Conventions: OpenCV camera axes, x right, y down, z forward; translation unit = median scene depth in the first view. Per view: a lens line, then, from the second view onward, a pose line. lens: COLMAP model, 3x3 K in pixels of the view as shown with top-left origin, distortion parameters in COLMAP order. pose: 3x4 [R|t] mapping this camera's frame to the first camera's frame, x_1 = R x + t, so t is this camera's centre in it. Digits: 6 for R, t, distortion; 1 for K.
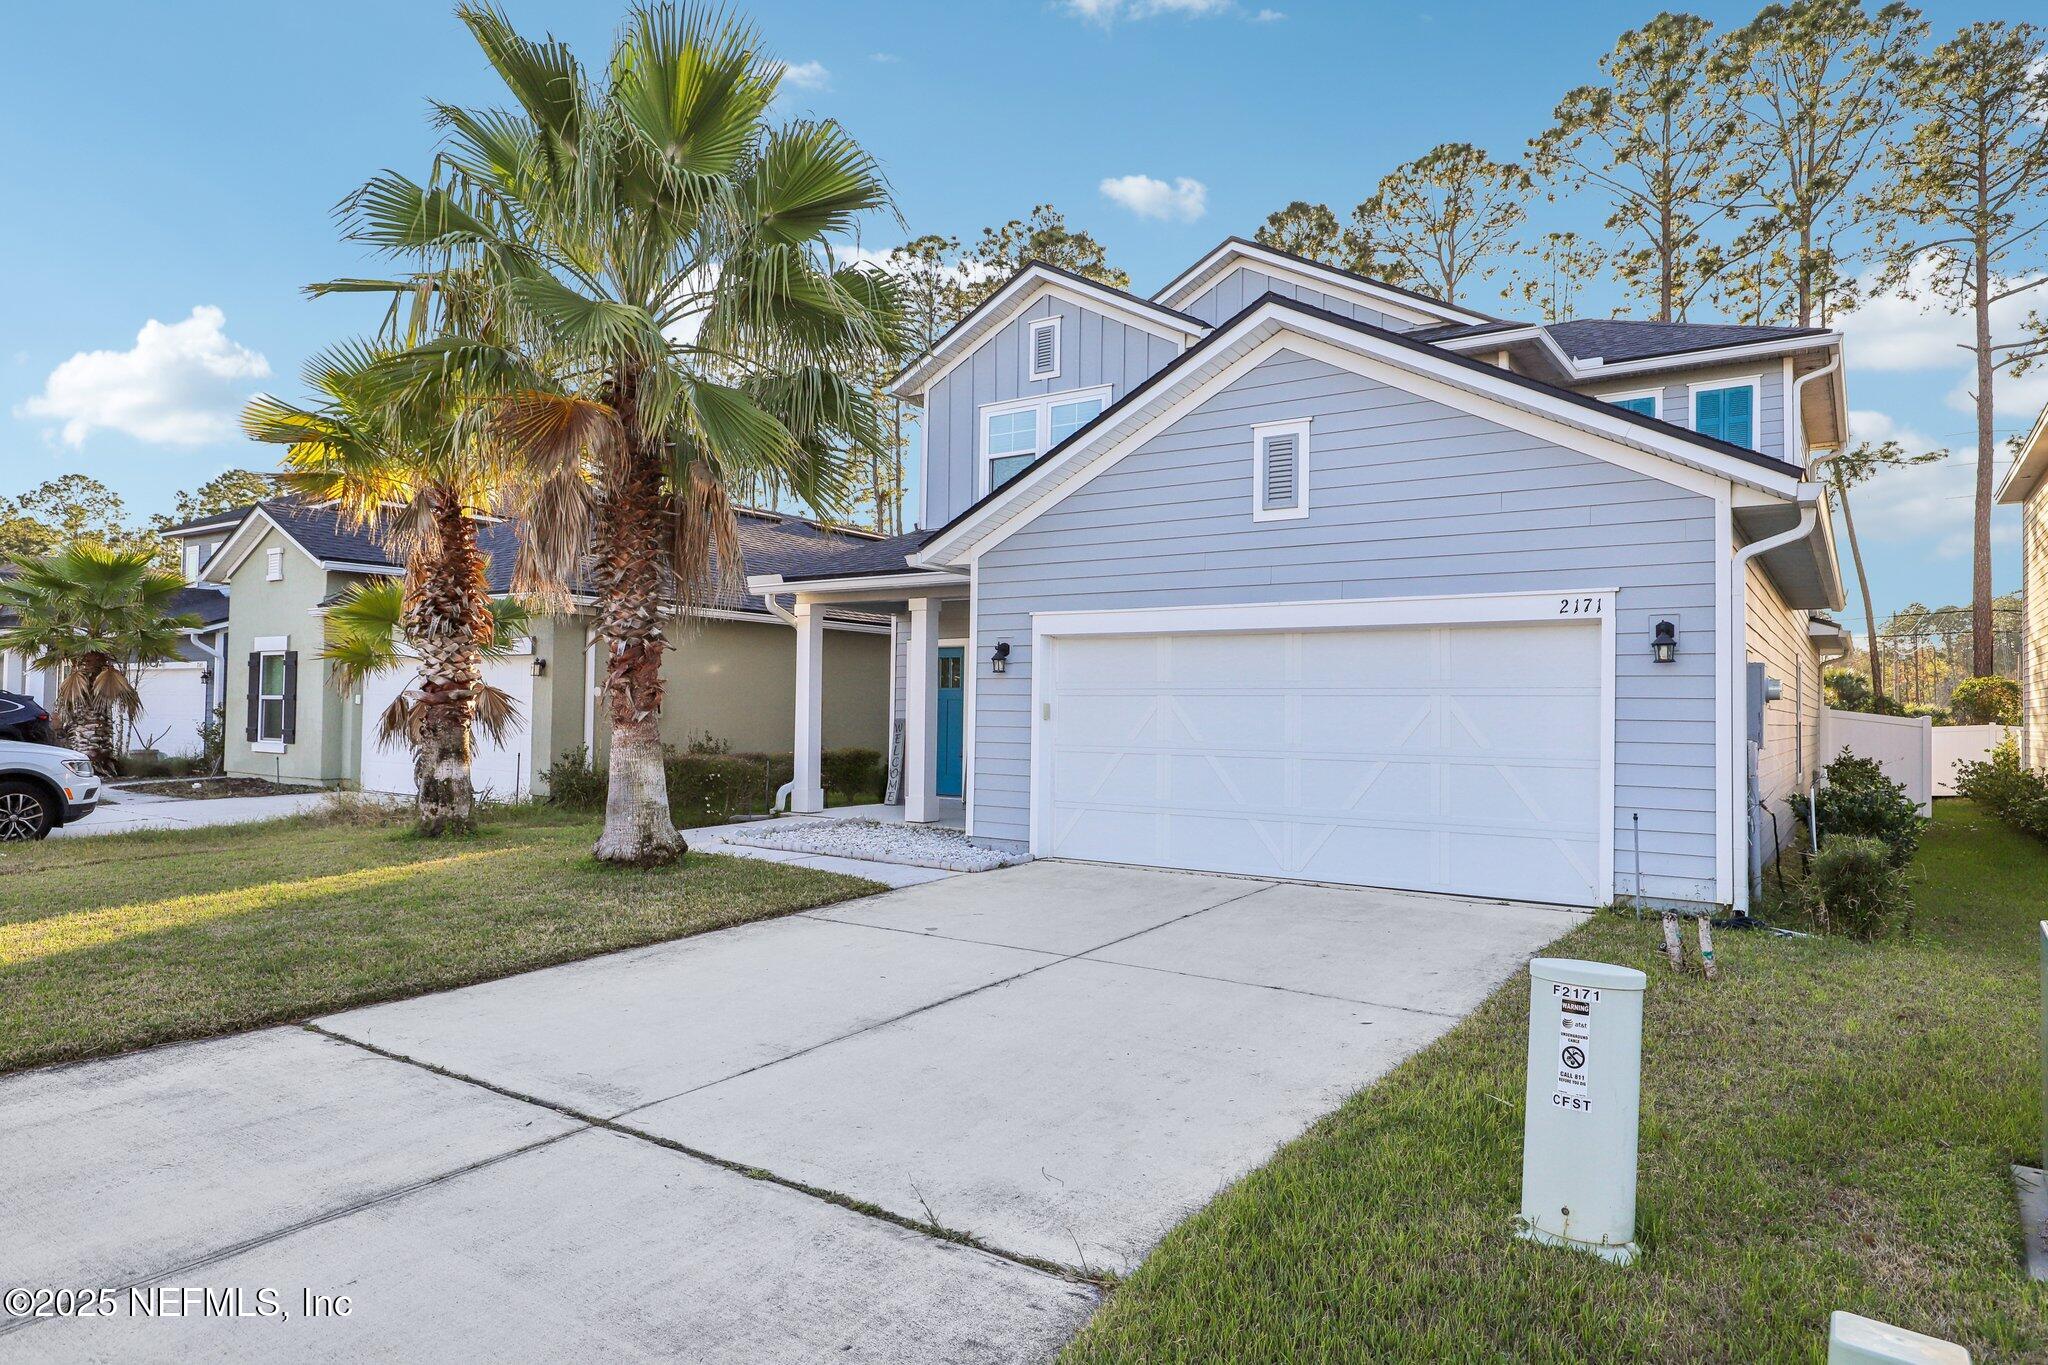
lens RADIAL K [[1202.1, 0, 1024.0], [0, 1202.1, 682.5], [0, 0, 1]] dist [0.002612, -0.000733]
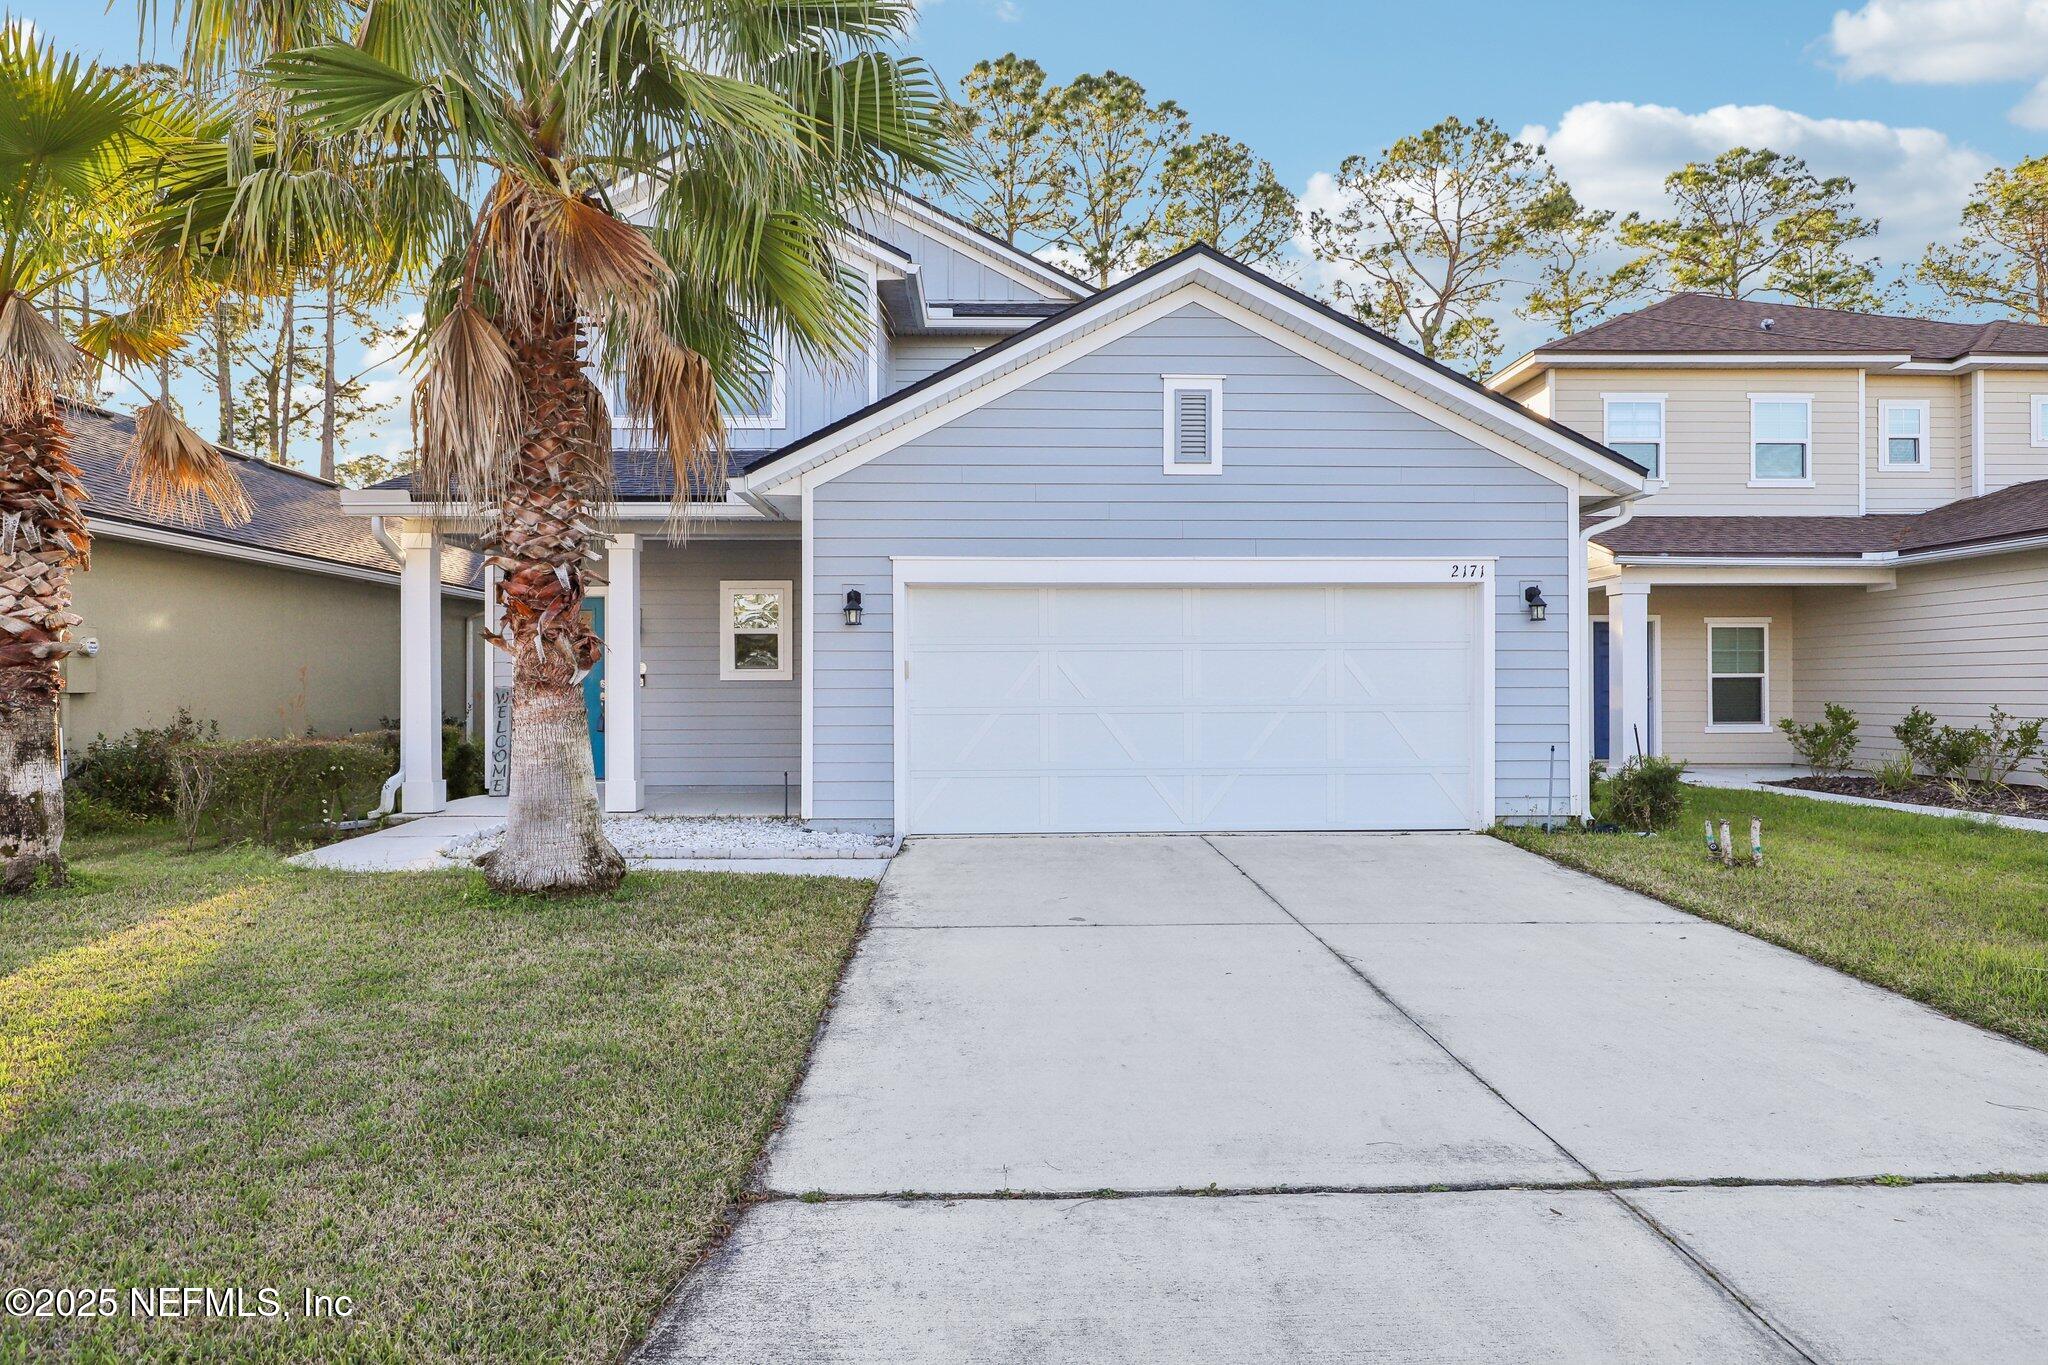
lens RADIAL K [[1202.1, 0, 1024.0], [0, 1202.1, 682.5], [0, 0, 1]] dist [0.002612, -0.000733]
pose [[0.806645, -0.014471, 0.590860, -0.506654], [-0.000505, 0.999683, 0.025172, 0.012872], [-0.591037, -0.020603, 0.806382, 0.281076]]
